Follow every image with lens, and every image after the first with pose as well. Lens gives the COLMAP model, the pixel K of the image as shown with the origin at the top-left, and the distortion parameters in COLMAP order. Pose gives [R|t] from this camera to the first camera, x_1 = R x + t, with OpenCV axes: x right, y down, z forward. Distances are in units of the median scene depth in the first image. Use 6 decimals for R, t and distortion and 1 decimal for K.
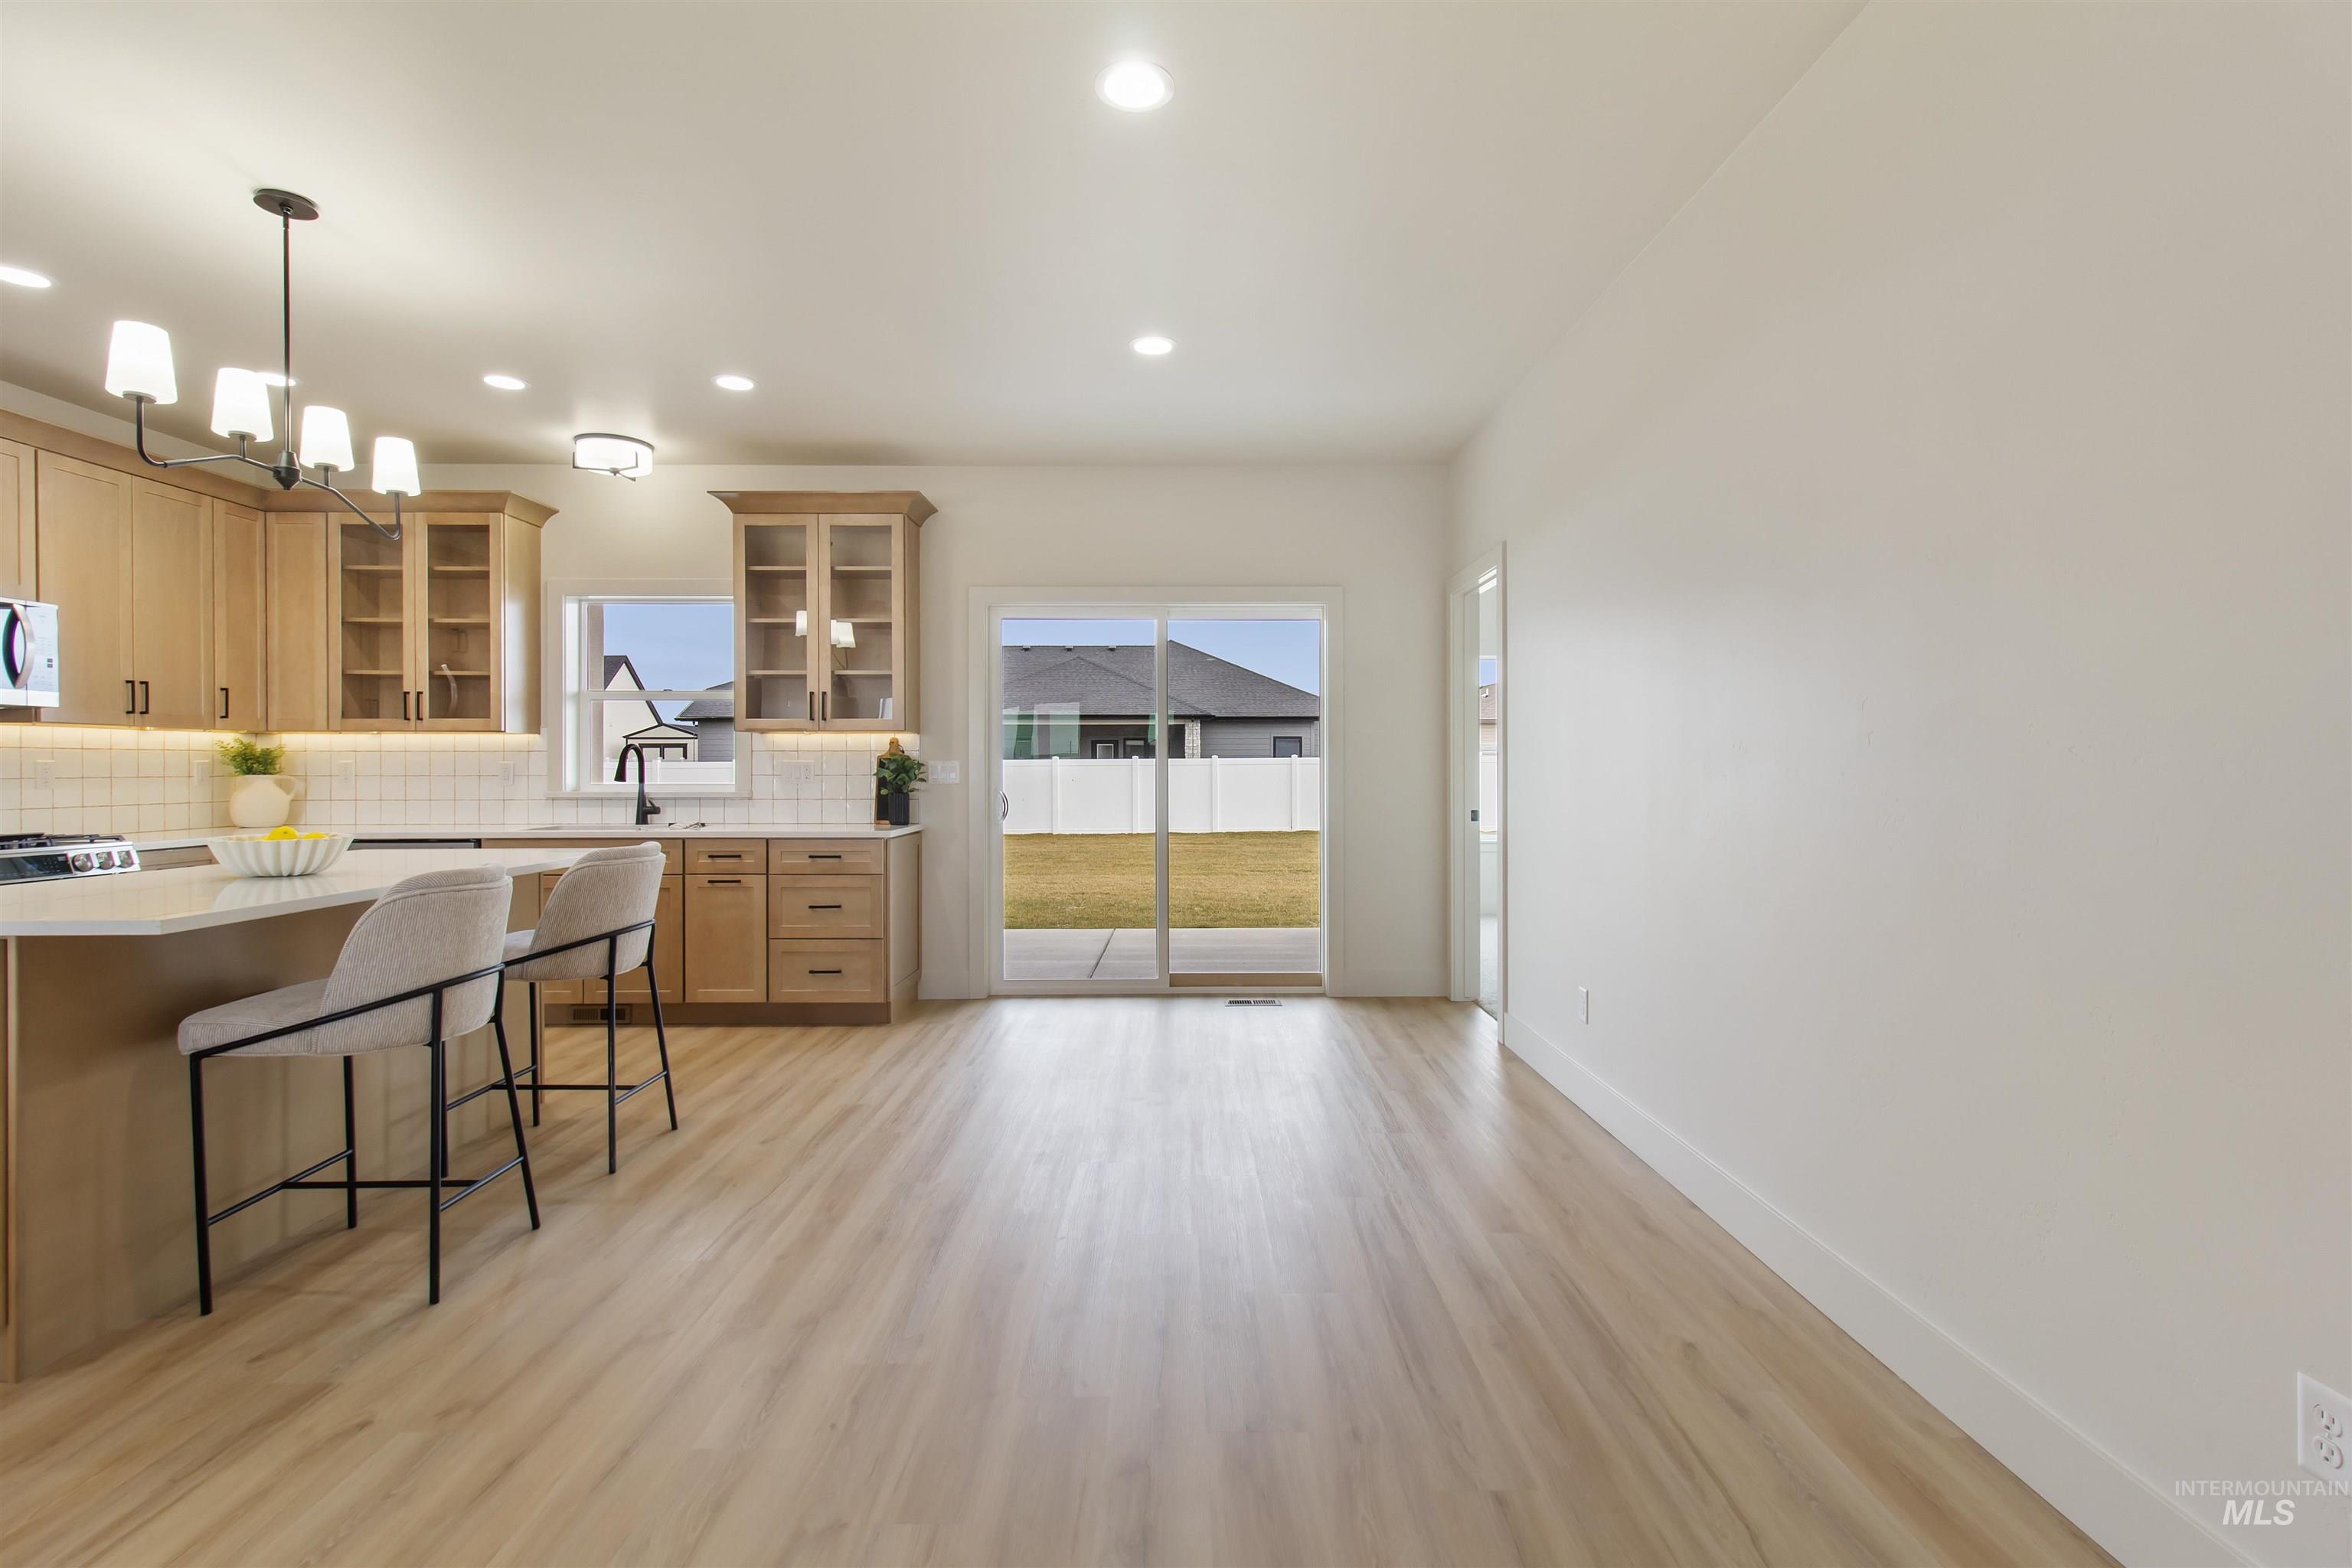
lens RADIAL K [[1082.9, 0, 1179.8], [0, 1082.9, 769.4], [0, 0, 1]] dist [0.003487, -0.000689]
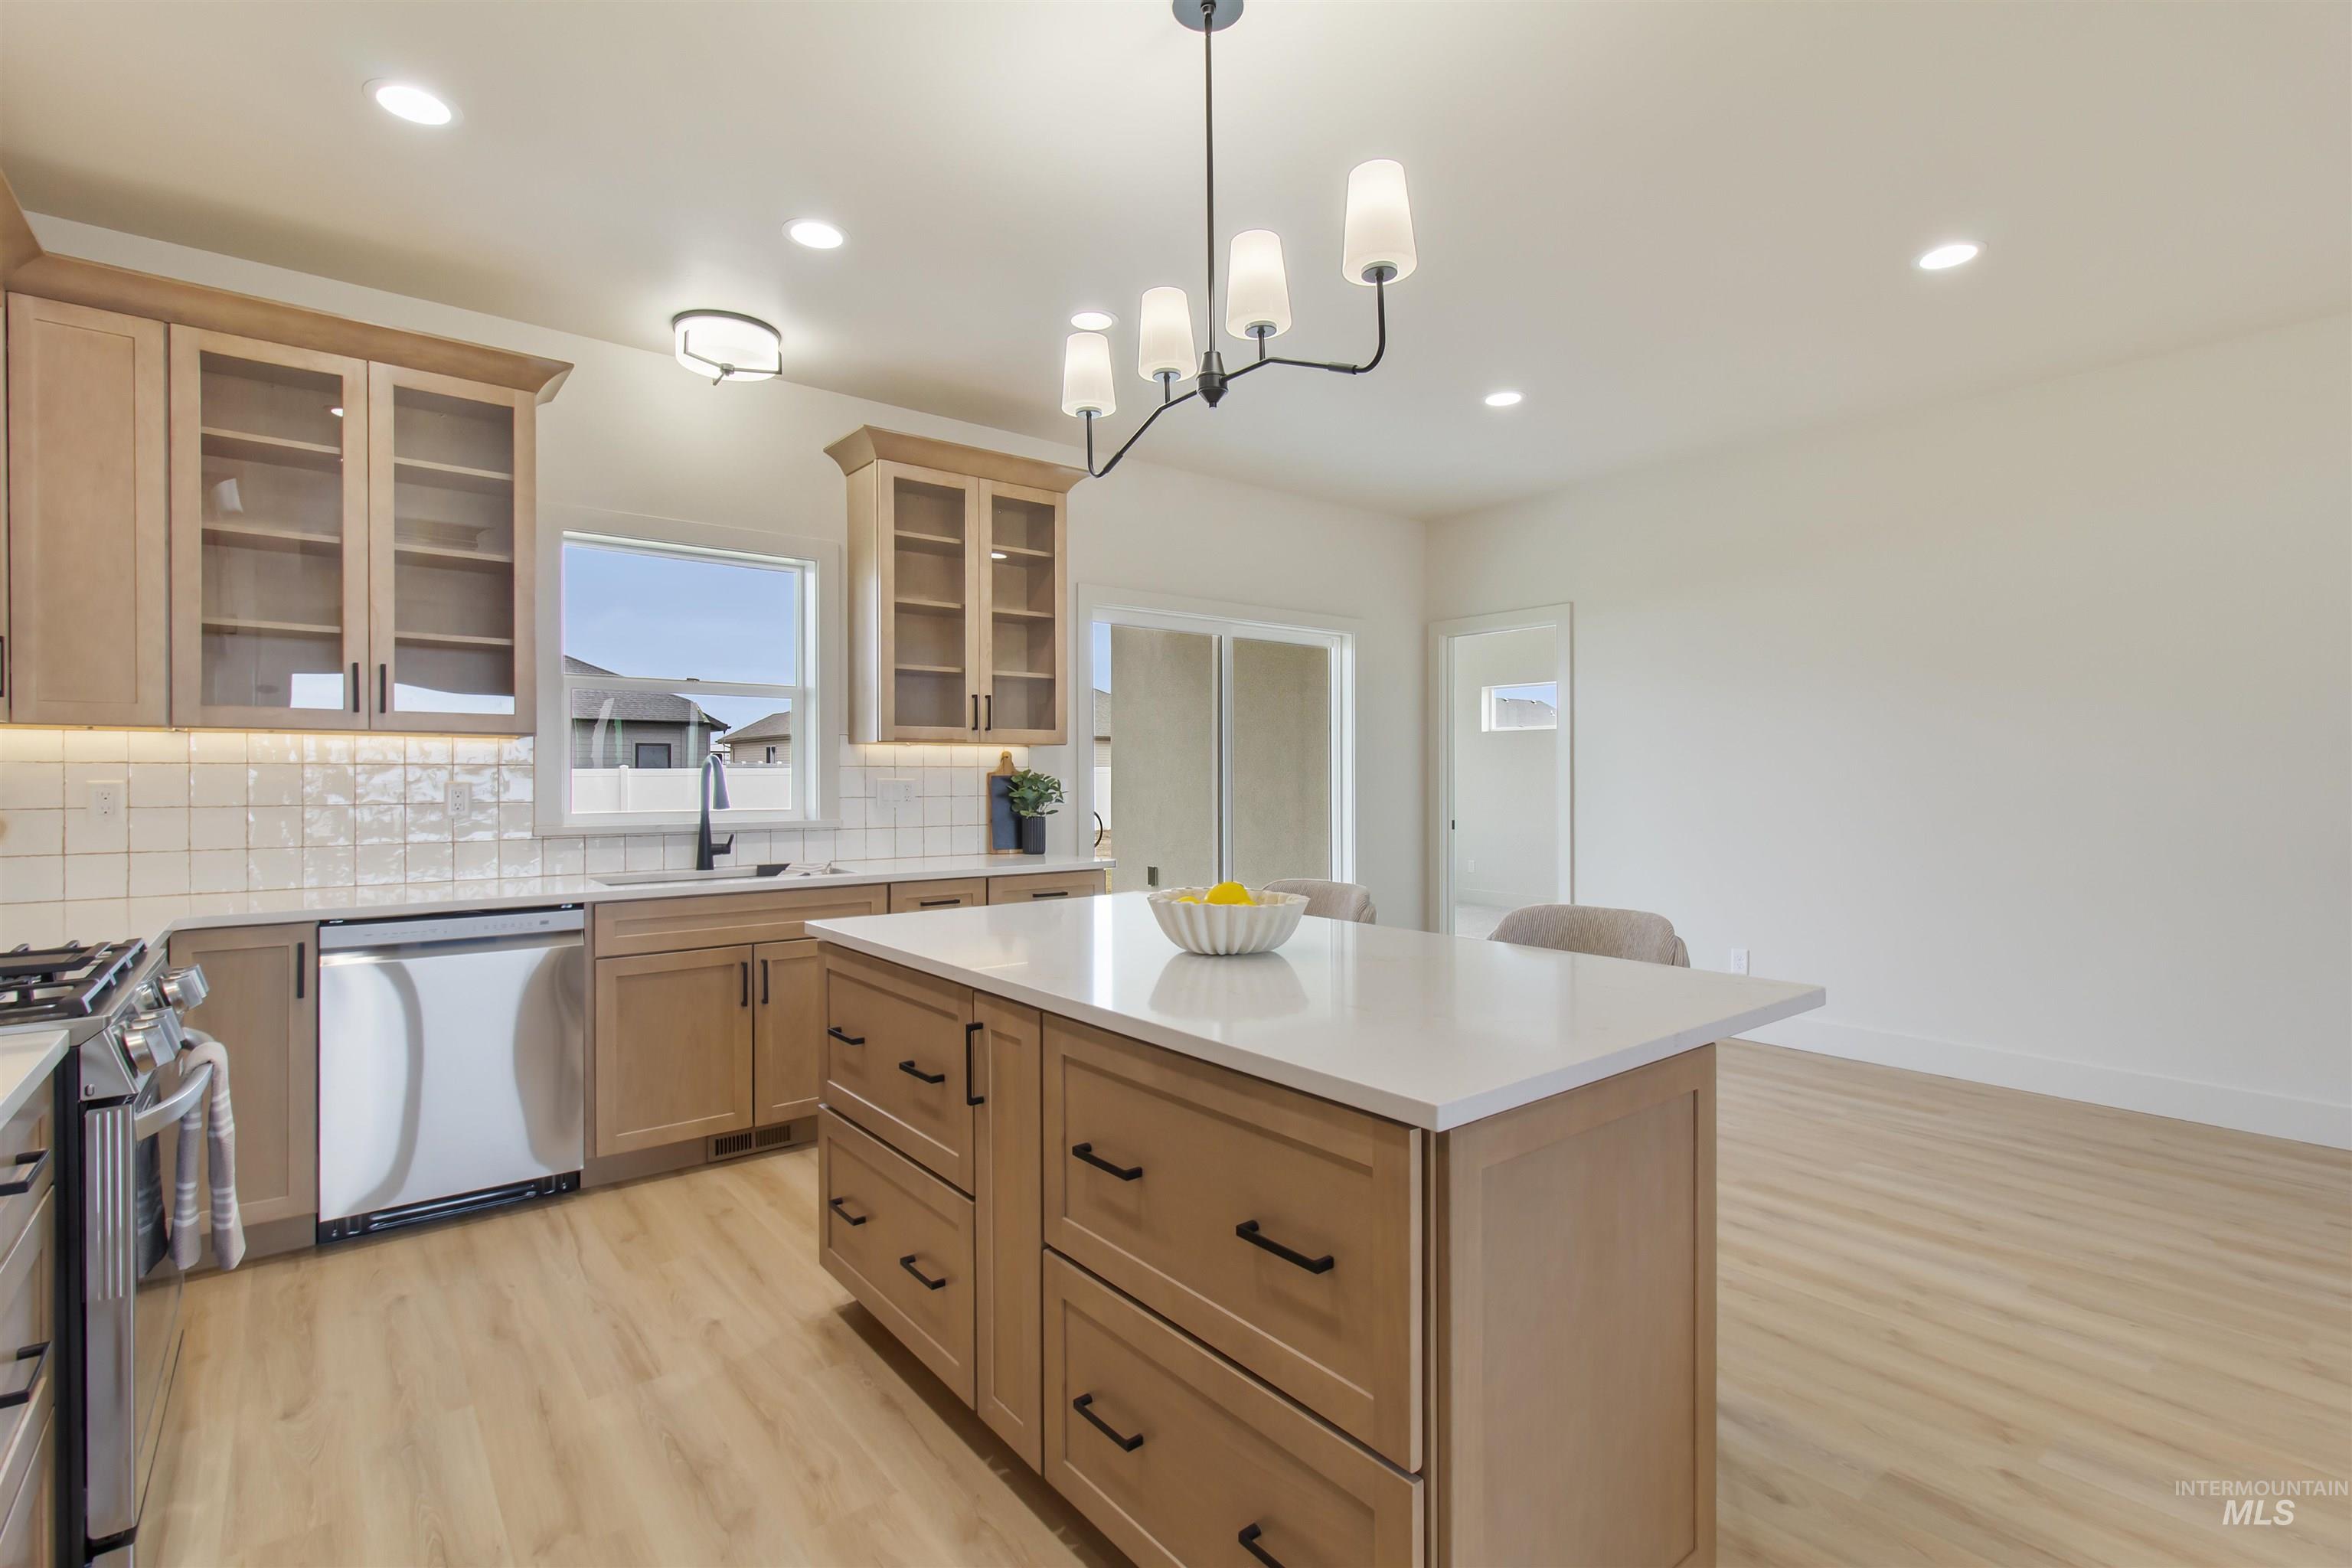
lens RADIAL K [[1082.9, 0, 1174.6], [0, 1082.9, 800.9], [0, 0, 1]] dist [0.003487, -0.000689]
pose [[0.788808, -0.013464, 0.614493, -0.699889], [-0.000334, 0.999751, 0.022333, -0.010401], [-0.614640, -0.017822, 0.788606, 0.251197]]
